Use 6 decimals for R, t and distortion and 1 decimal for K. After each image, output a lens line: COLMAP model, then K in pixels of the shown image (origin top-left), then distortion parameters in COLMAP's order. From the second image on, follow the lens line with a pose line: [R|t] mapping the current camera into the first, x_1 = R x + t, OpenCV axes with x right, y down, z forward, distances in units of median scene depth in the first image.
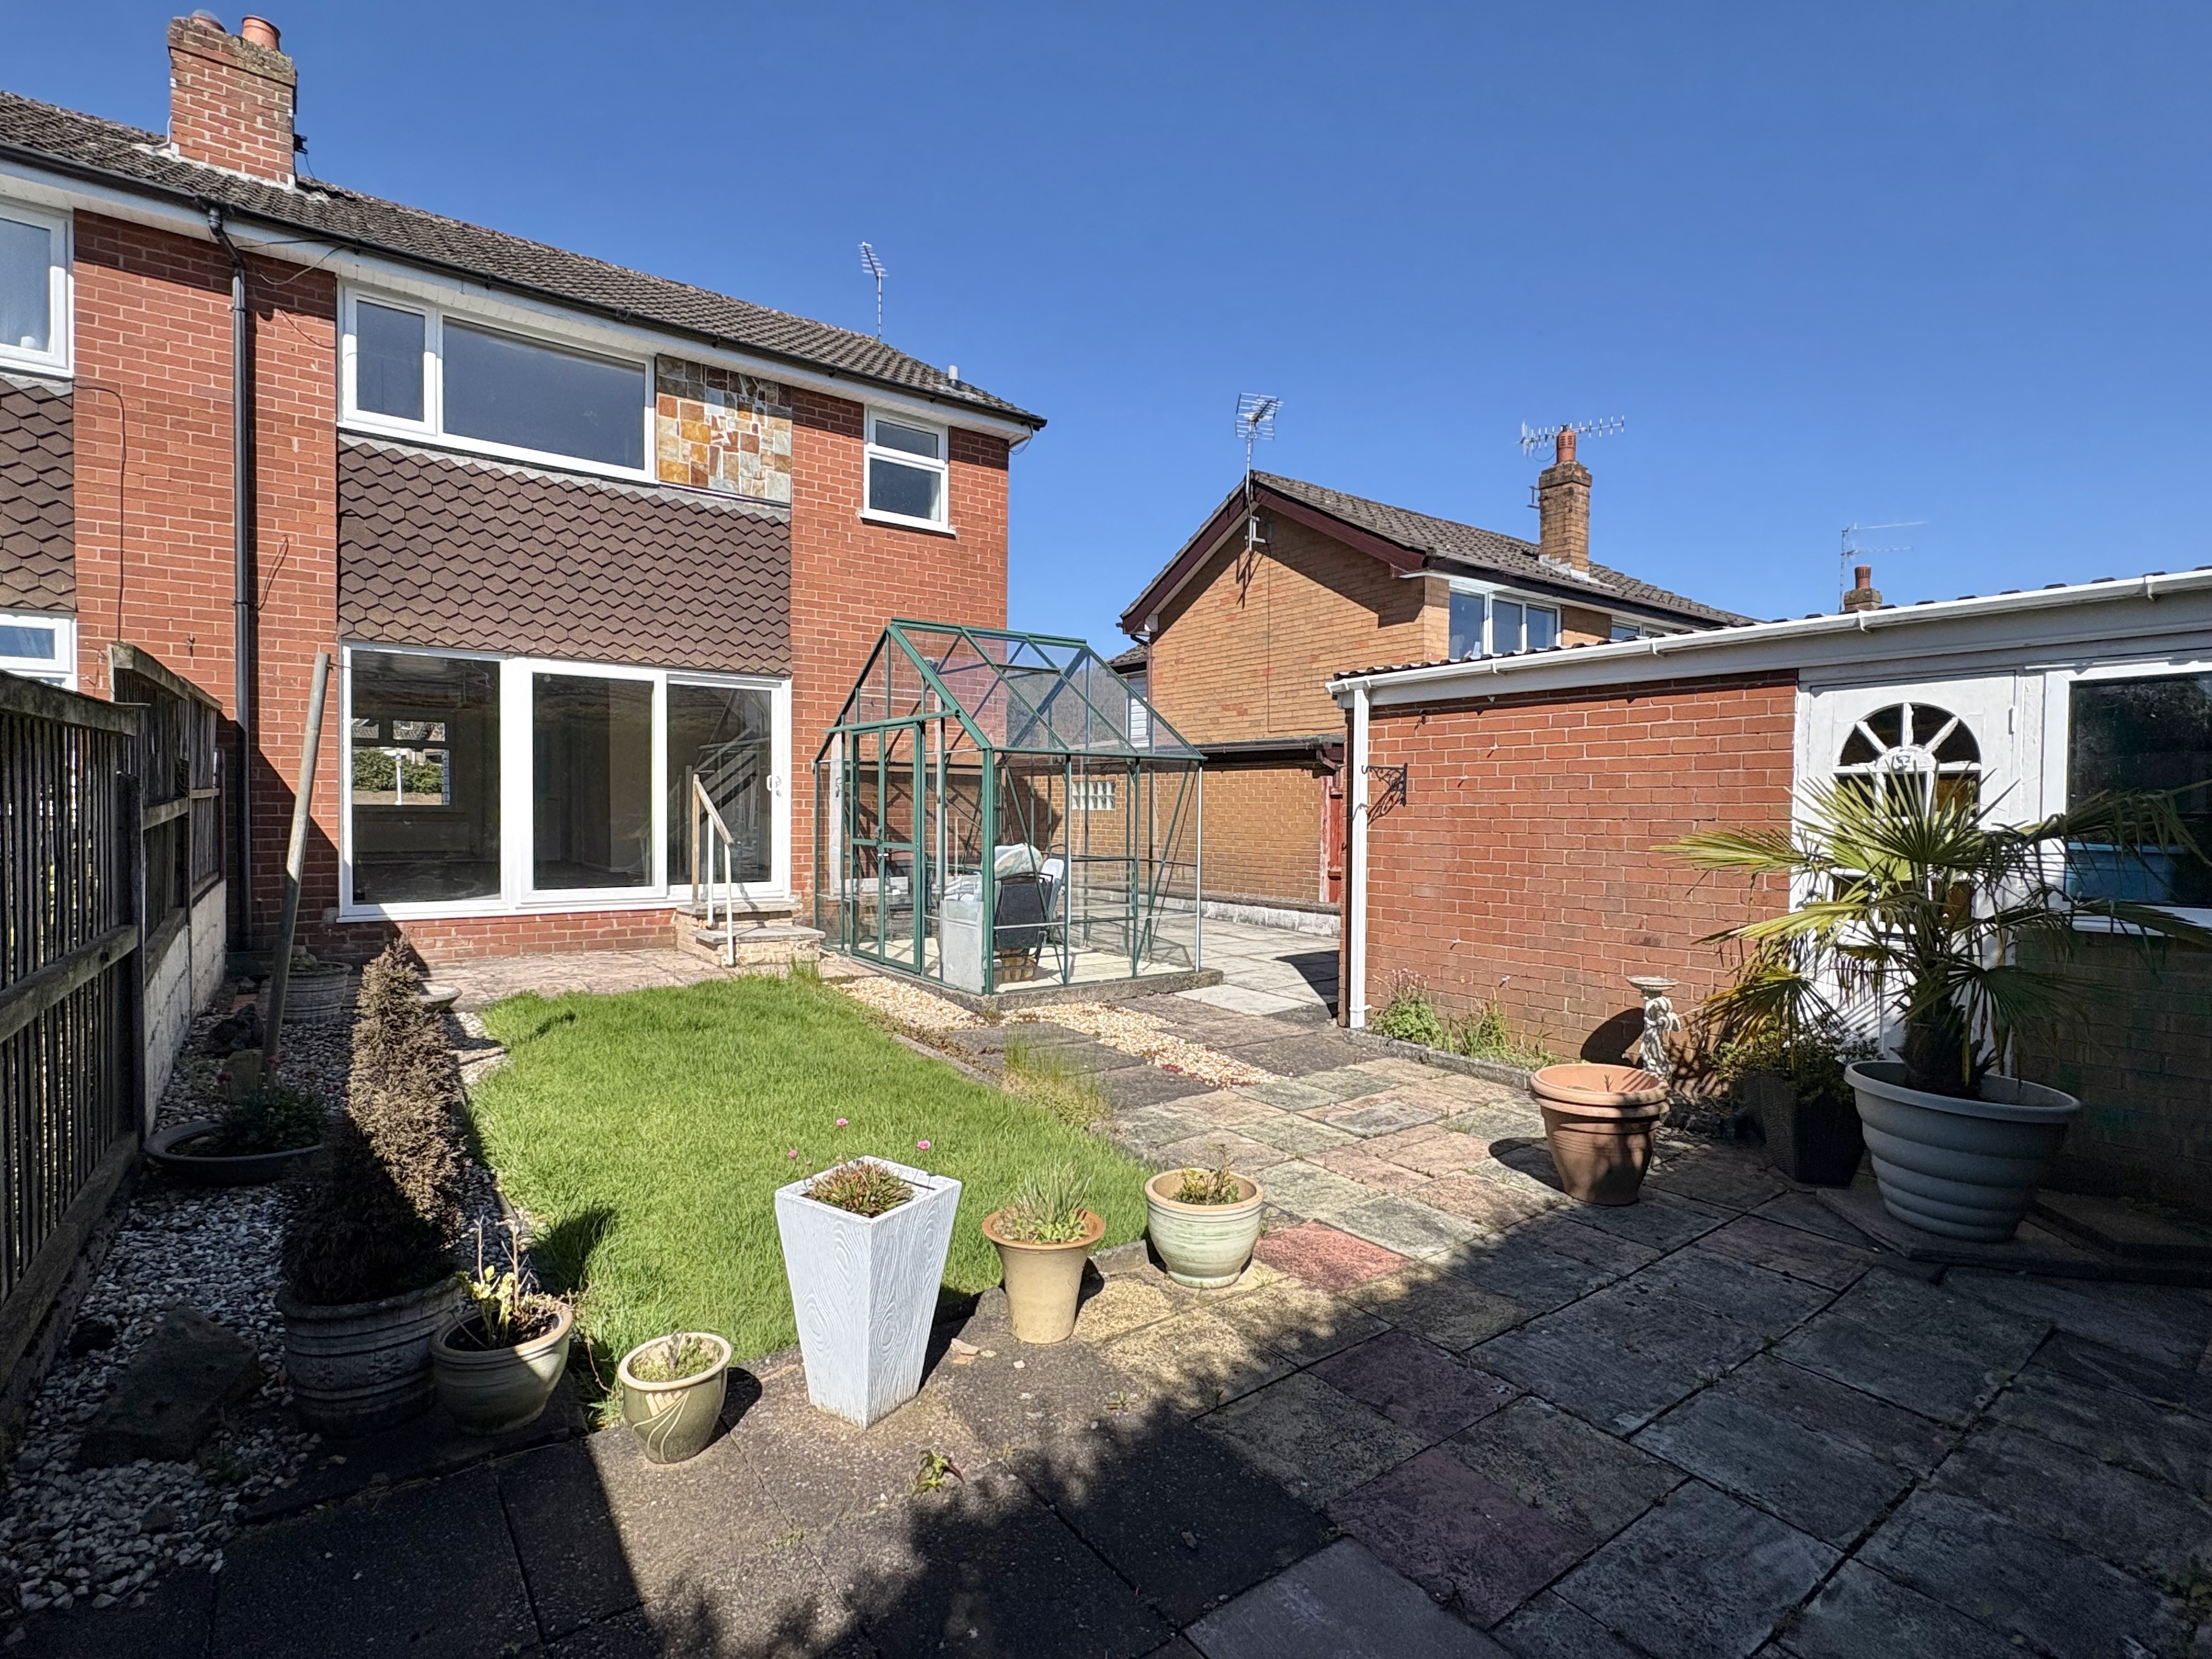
lens RADIAL K [[1071.6, 0, 1103.8], [0, 1071.6, 829.1], [0, 0, 1]] dist [-0.001055, 0.000672]
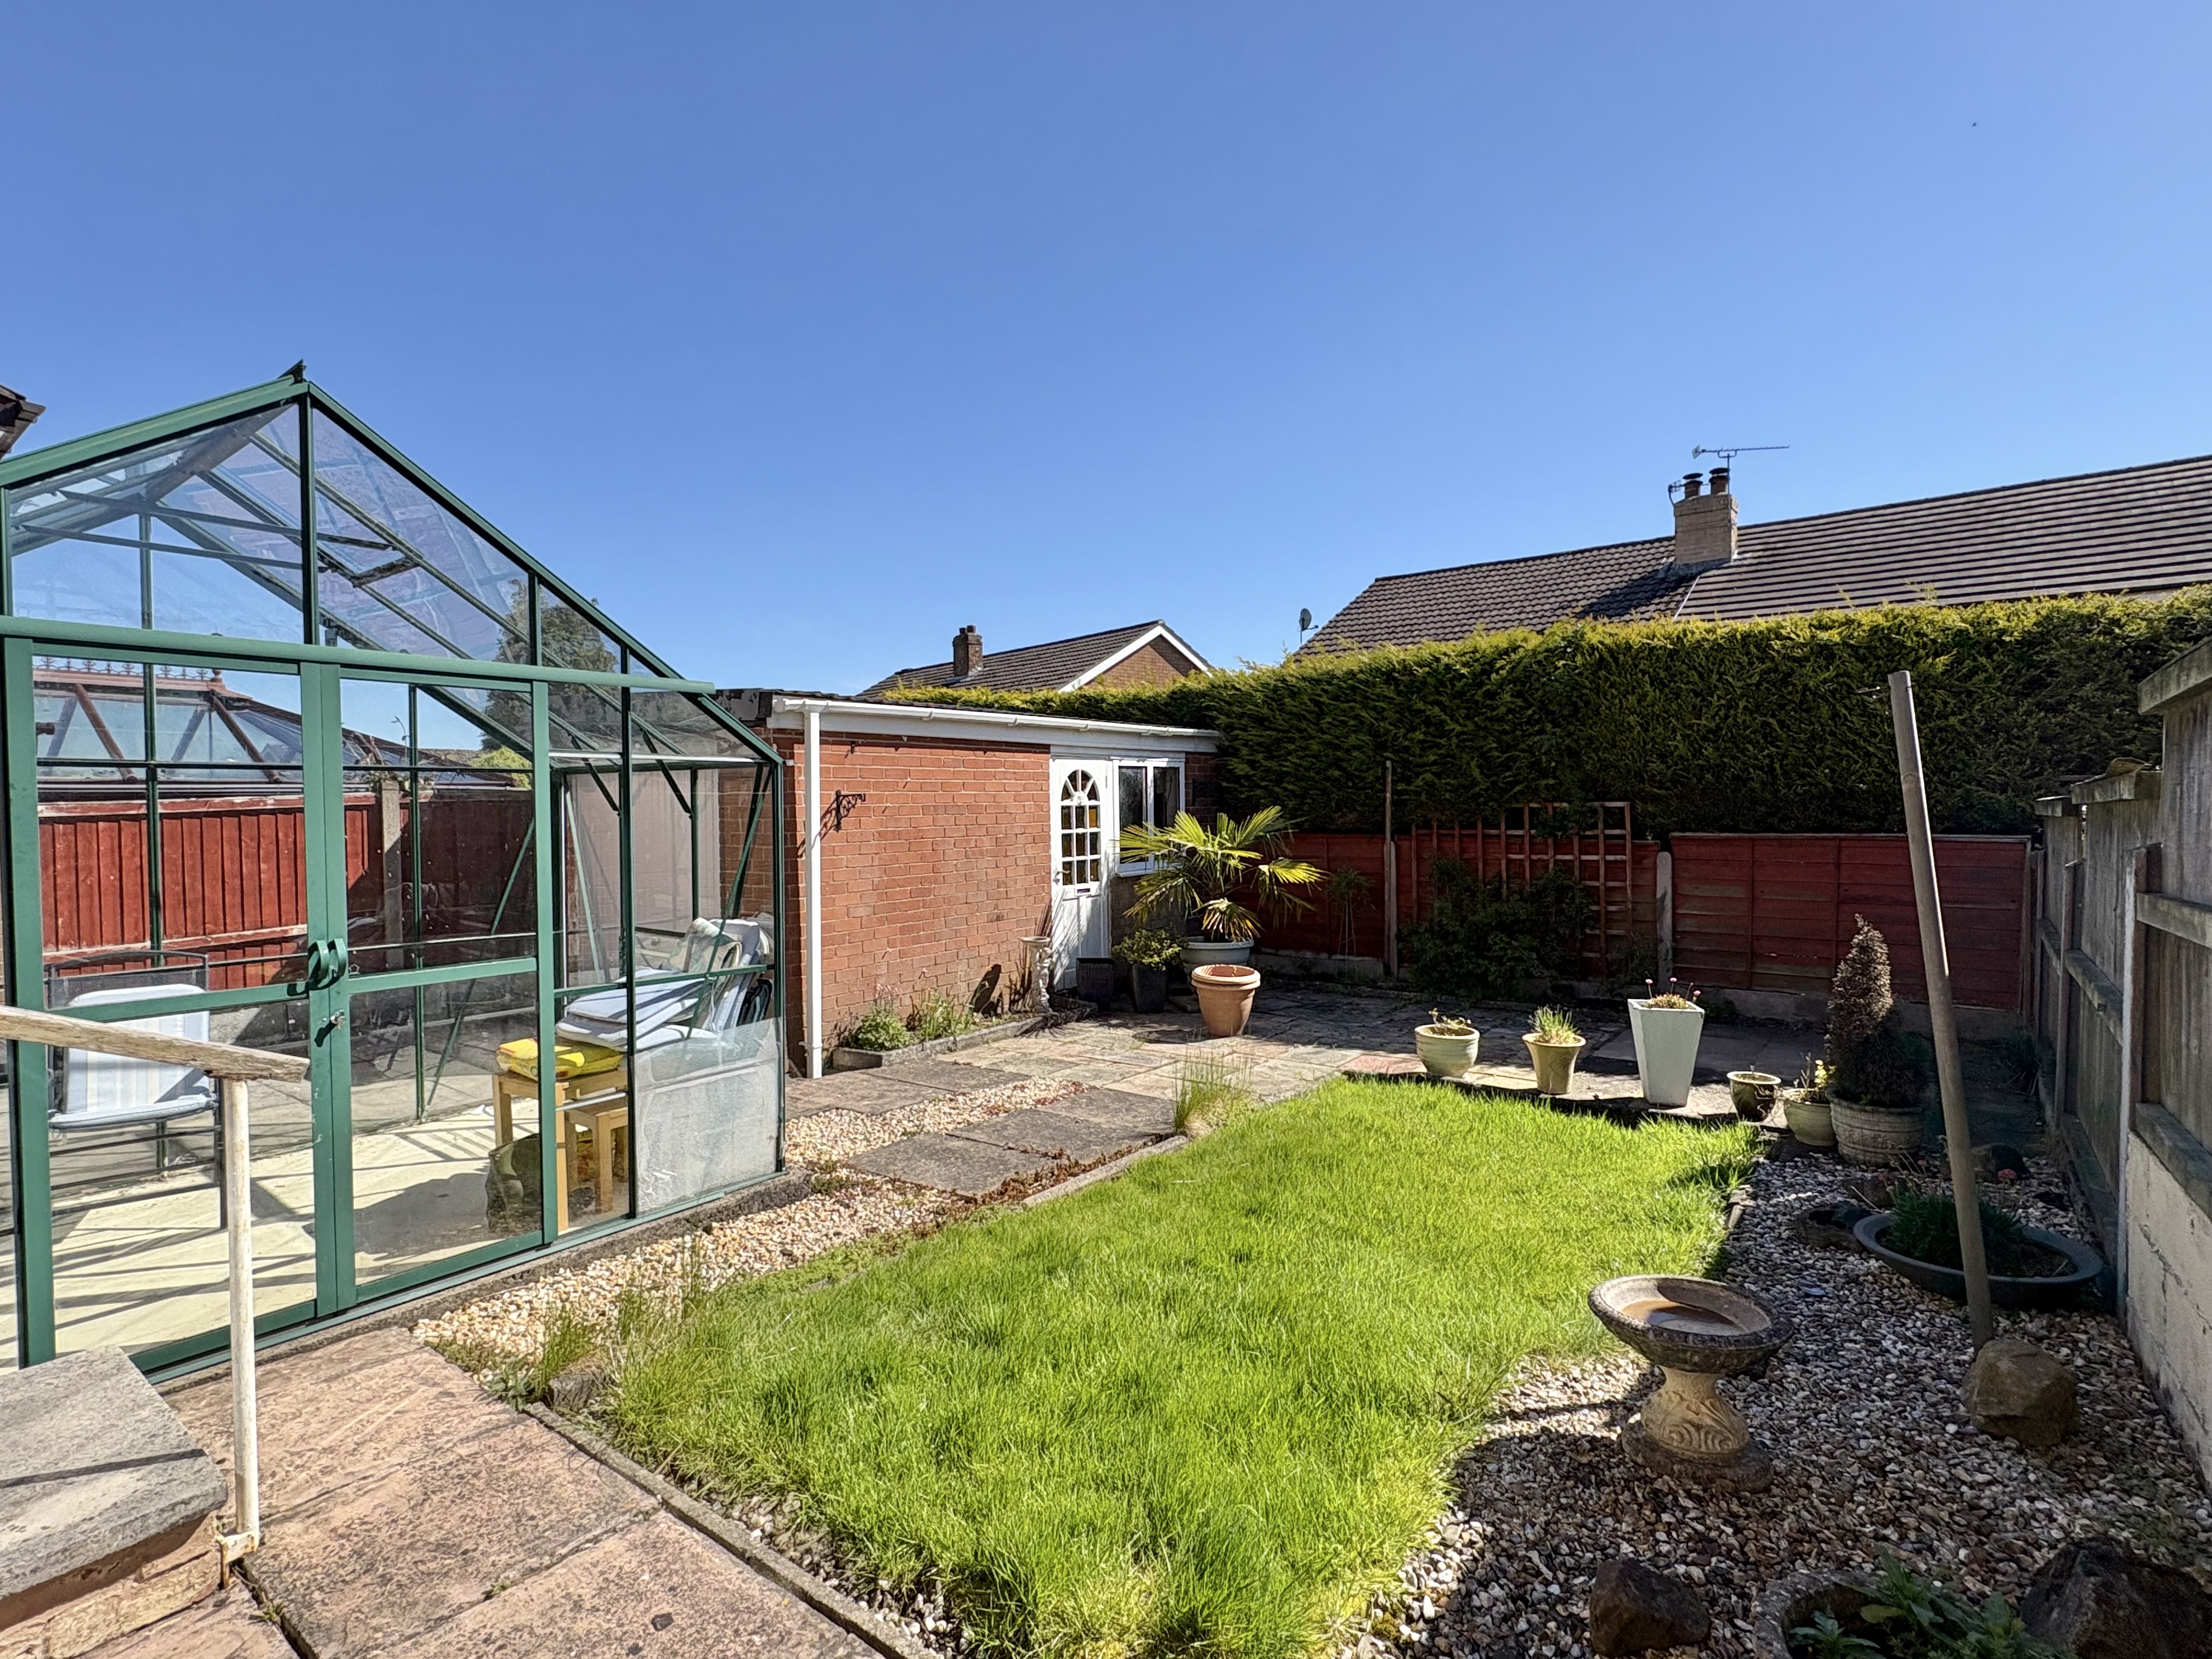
lens RADIAL K [[1071.6, 0, 1100.1], [0, 1071.6, 833.5], [0, 0, 1]] dist [-0.001055, 0.000672]
pose [[-0.291470, -0.031816, 0.956051, -0.955916], [0.024491, 0.998871, 0.040708, -0.068703], [-0.956267, 0.035279, -0.290361, 1.313340]]
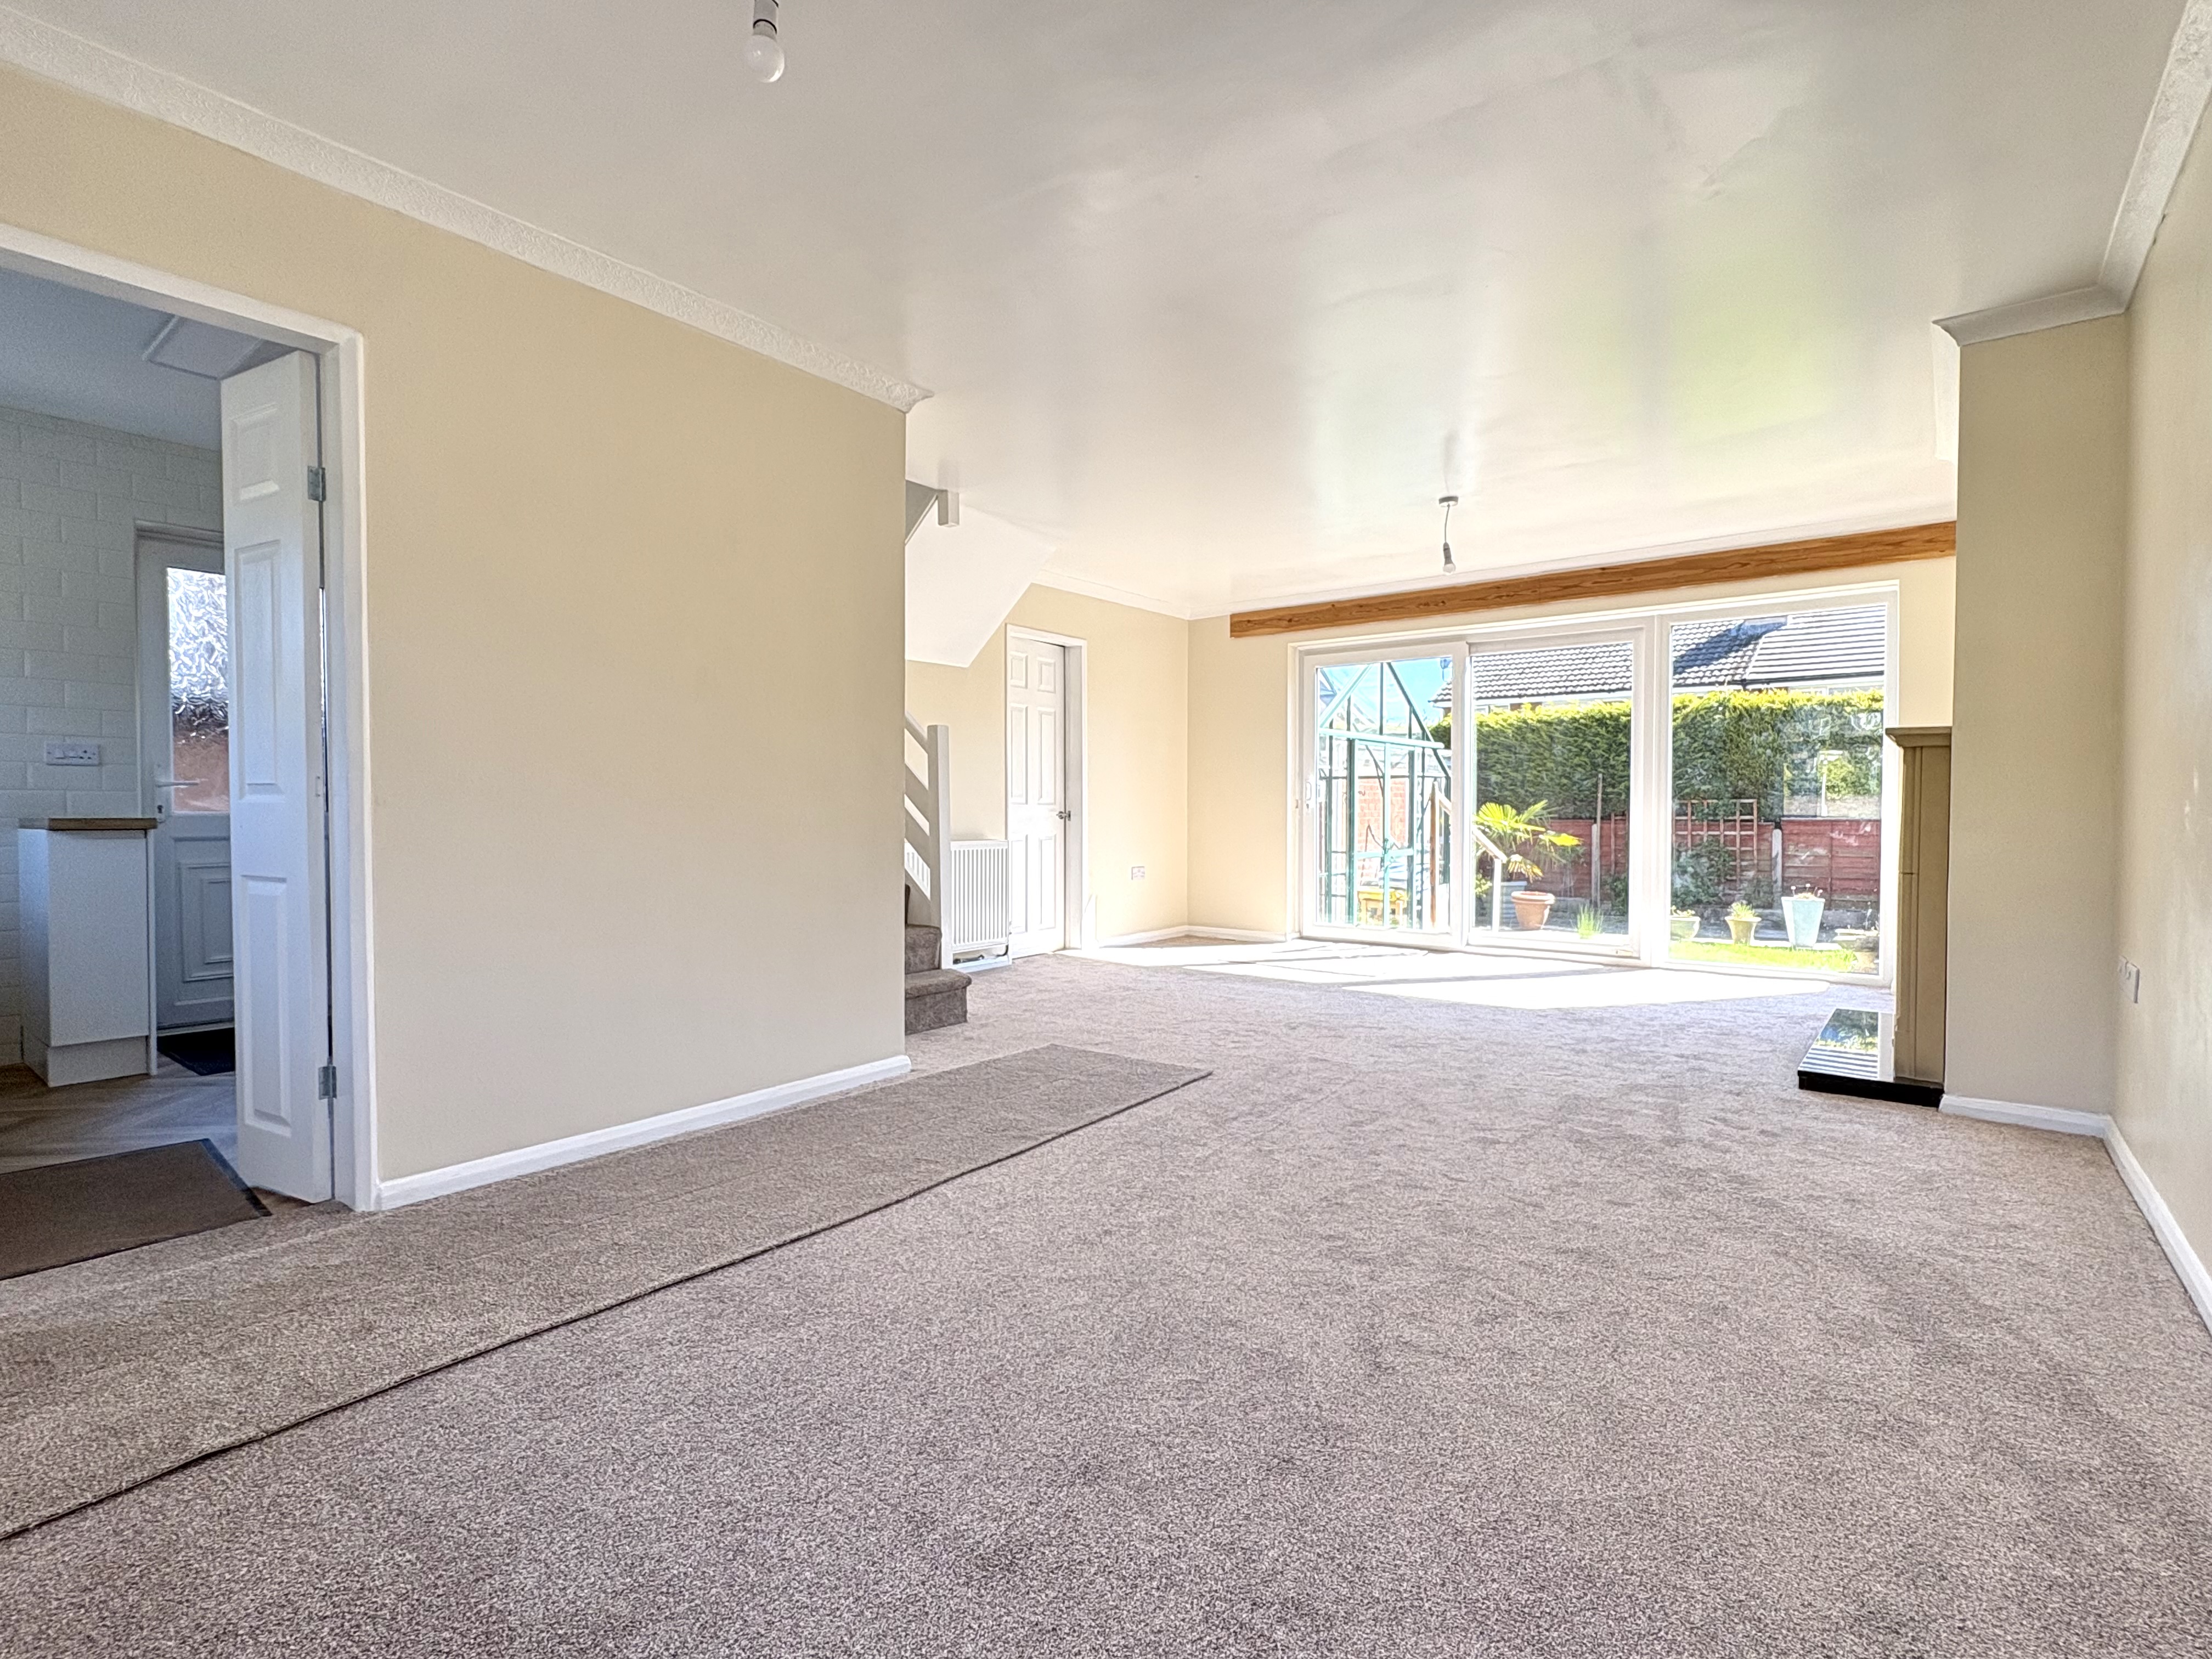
lens RADIAL K [[1071.6, 0, 1098.8], [0, 1071.6, 831.4], [0, 0, 1]] dist [-0.001055, 0.000672]
pose [[-0.286906, -0.026949, 0.957580, -1.607729], [0.018670, 0.999257, 0.033715, -0.071891], [-0.957777, 0.027551, -0.286190, 2.231413]]
